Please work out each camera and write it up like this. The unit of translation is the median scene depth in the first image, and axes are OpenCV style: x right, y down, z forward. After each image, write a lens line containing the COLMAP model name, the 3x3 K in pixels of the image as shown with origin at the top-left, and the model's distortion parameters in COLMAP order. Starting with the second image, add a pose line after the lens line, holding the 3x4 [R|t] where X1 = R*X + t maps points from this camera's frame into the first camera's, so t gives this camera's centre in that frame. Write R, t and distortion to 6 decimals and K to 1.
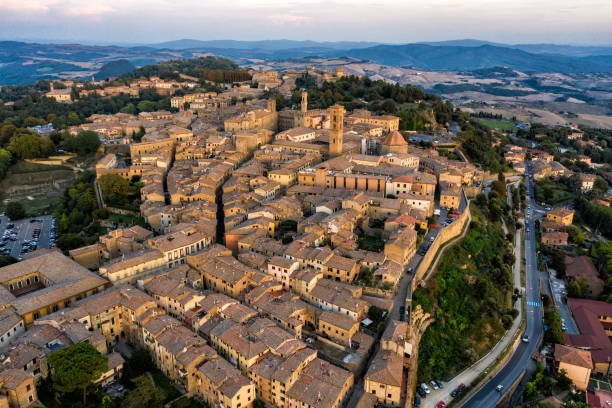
lens RADIAL K [[481.4, 0, 303.4], [0, 481.4, 196.3], [0, 0, 1]] dist [-0.011531, -0.002055]
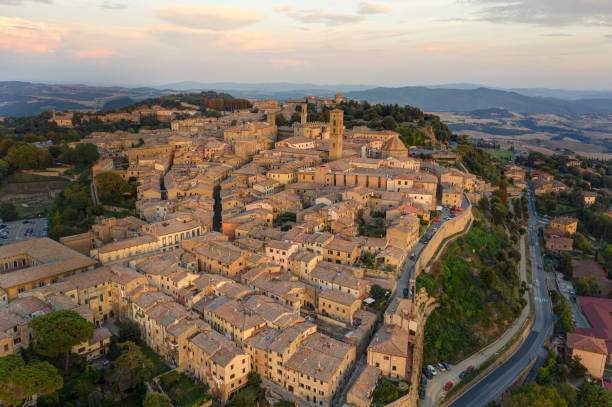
lens RADIAL K [[481.4, 0, 303.4], [0, 481.4, 195.8], [0, 0, 1]] dist [-0.011531, -0.002055]
pose [[0.999969, 0.007469, 0.002490, -0.001358], [-0.007235, 0.996488, -0.083427, 0.110925], [-0.003104, 0.083407, 0.996511, 0.029364]]
